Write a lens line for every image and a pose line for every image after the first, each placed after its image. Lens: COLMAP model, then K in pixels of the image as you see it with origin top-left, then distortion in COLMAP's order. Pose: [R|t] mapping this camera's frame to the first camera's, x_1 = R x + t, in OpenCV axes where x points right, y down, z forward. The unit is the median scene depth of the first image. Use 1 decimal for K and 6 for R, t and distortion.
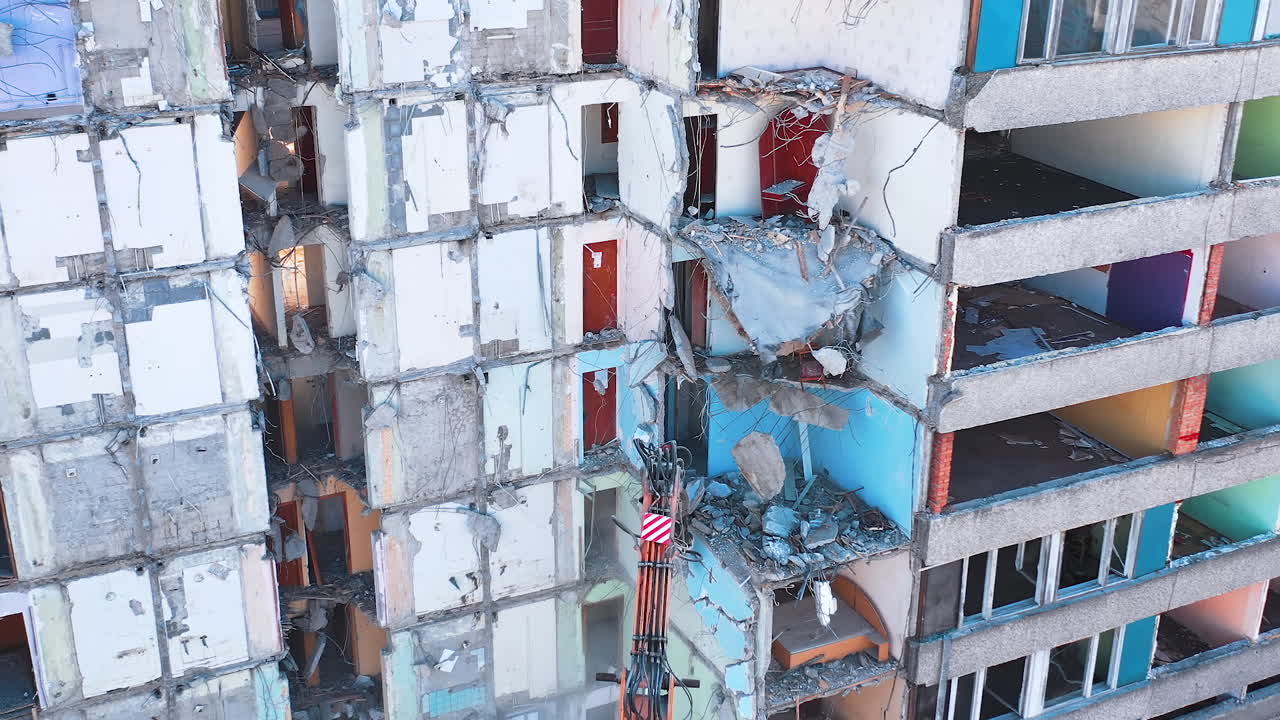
lens RADIAL K [[1419.6, 0, 640.7], [0, 1419.6, 359.9], [0, 0, 1]] dist [-0.008965, 0.000000]
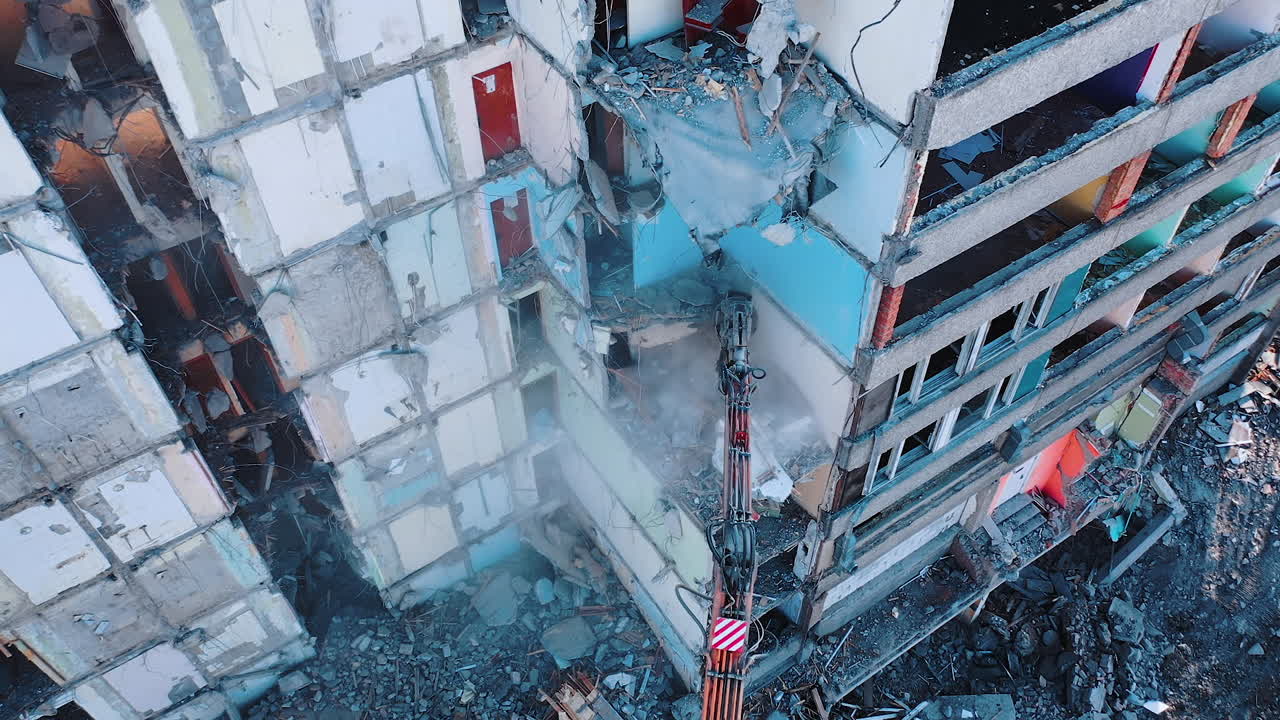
lens RADIAL K [[1023.6, 0, 638.9], [0, 1023.6, 360.5], [0, 0, 1]] dist [-0.001680, 0.000854]
pose [[0.991030, -0.114118, 0.069541, -0.003797], [0.069642, 0.885144, 0.460076, -0.211806], [-0.114057, -0.451107, 0.885152, 0.389182]]
